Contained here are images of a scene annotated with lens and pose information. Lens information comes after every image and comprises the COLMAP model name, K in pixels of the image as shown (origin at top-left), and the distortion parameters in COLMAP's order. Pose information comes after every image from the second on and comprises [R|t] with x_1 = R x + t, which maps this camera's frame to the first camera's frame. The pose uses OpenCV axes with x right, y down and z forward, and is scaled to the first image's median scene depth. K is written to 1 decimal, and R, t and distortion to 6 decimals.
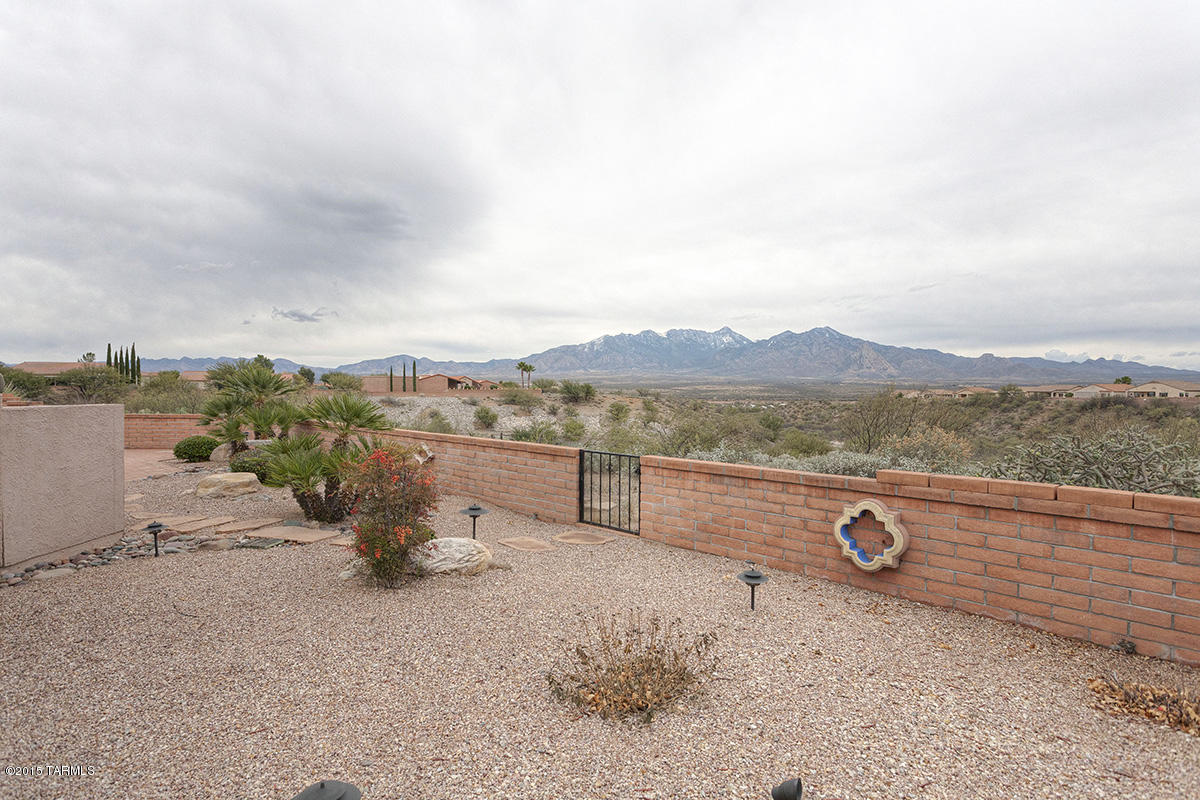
lens RADIAL K [[638.1, 0, 600.0], [0, 638.1, 400.0], [0, 0, 1]] dist [0.001655, 0.000231]
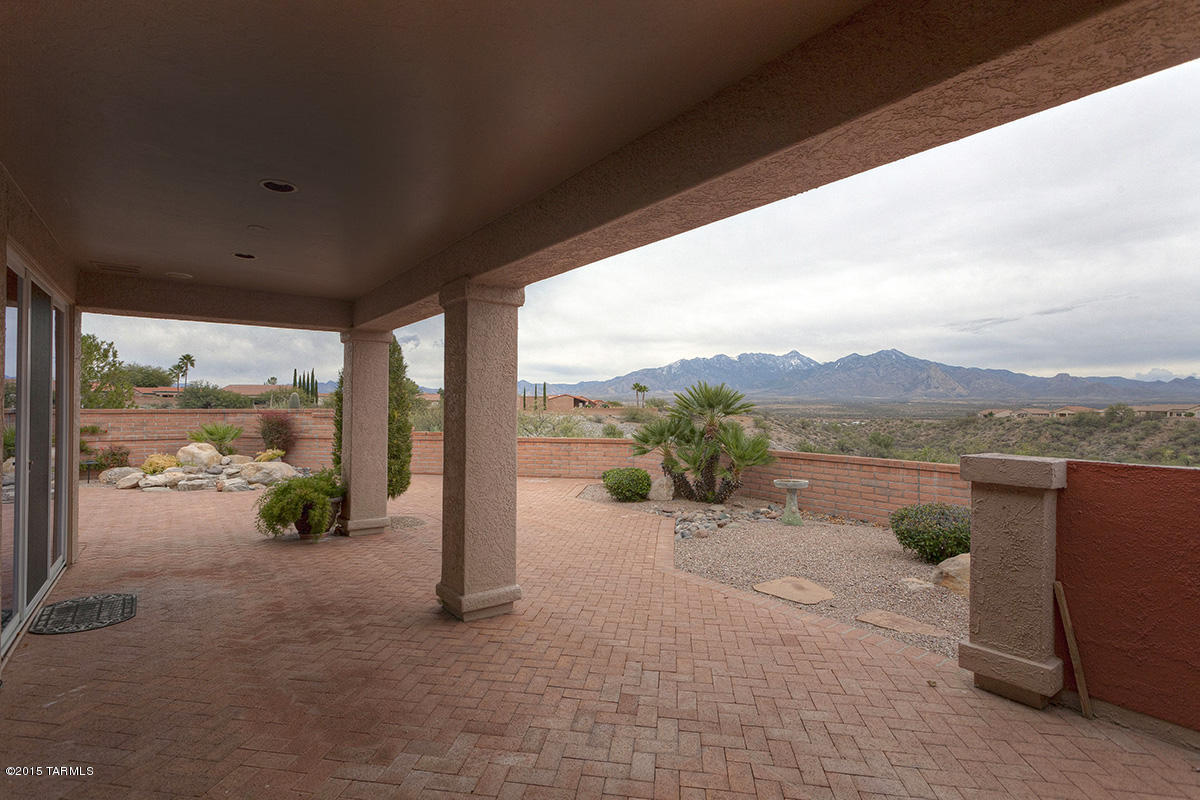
lens RADIAL K [[568.6, 0, 600.0], [0, 568.6, 400.0], [0, 0, 1]] dist [0.012571, -0.000033]
pose [[0.991243, -0.000515, -0.132049, -0.041292], [-0.003535, 0.999530, -0.030436, -0.000543], [0.132003, 0.030636, 0.990776, 0.020147]]
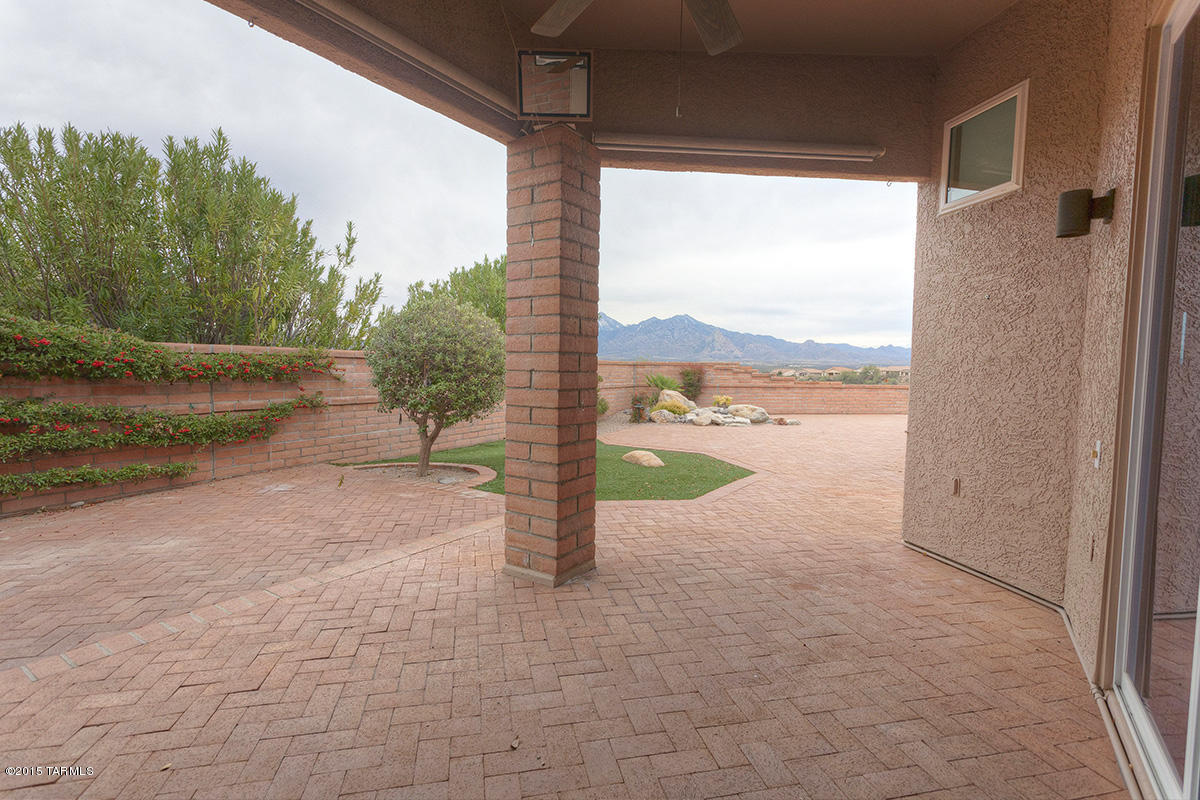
lens RADIAL K [[567.1, 0, 596.3], [0, 567.1, 399.7], [0, 0, 1]] dist [0.005347, 0.001279]
pose [[0.981724, -0.002300, 0.190299, -0.122486], [-0.005599, 0.999145, 0.040961, 0.000780], [-0.190230, -0.041278, 0.980871, 0.005013]]
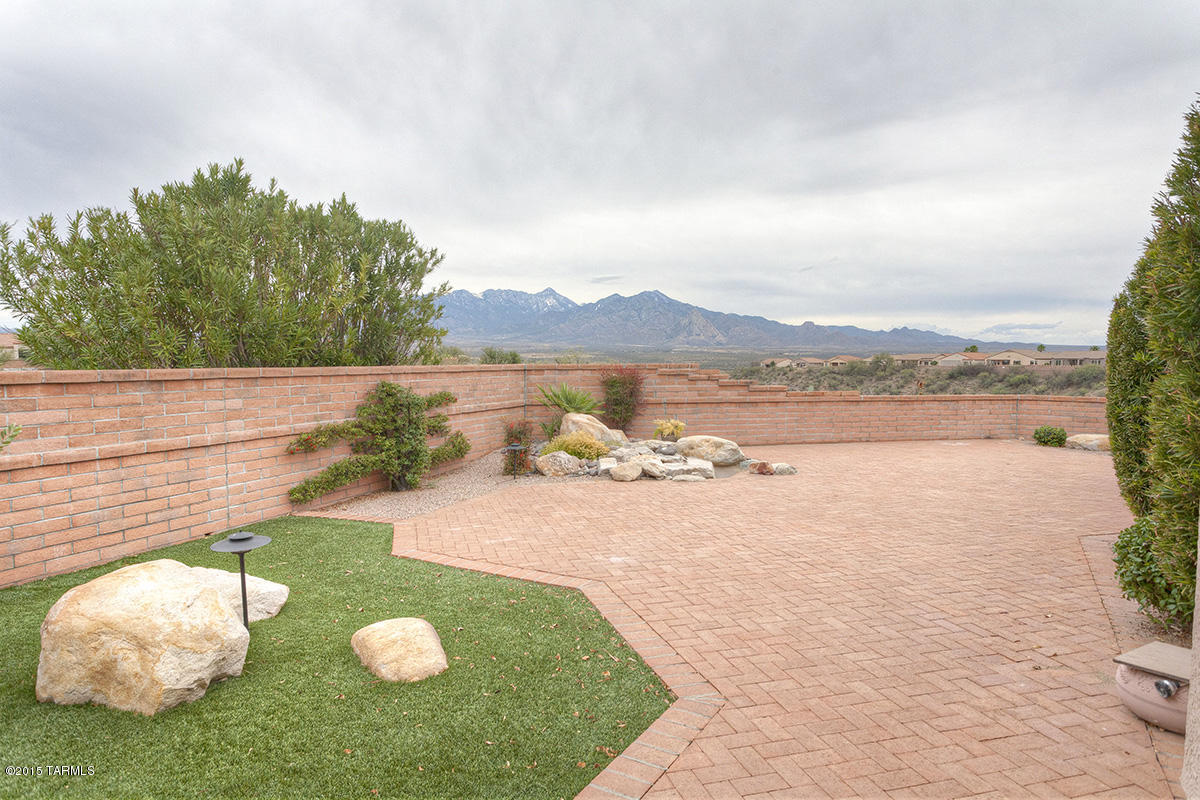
lens RADIAL K [[721.0, 0, 600.0], [0, 721.0, 400.0], [0, 0, 1]] dist [0.002861, 0.000043]
pose [[0.964053, -0.016273, 0.265213, -0.111333], [0.005171, 0.999083, 0.042505, -0.000990], [-0.265661, -0.039606, 0.963253, 0.023318]]
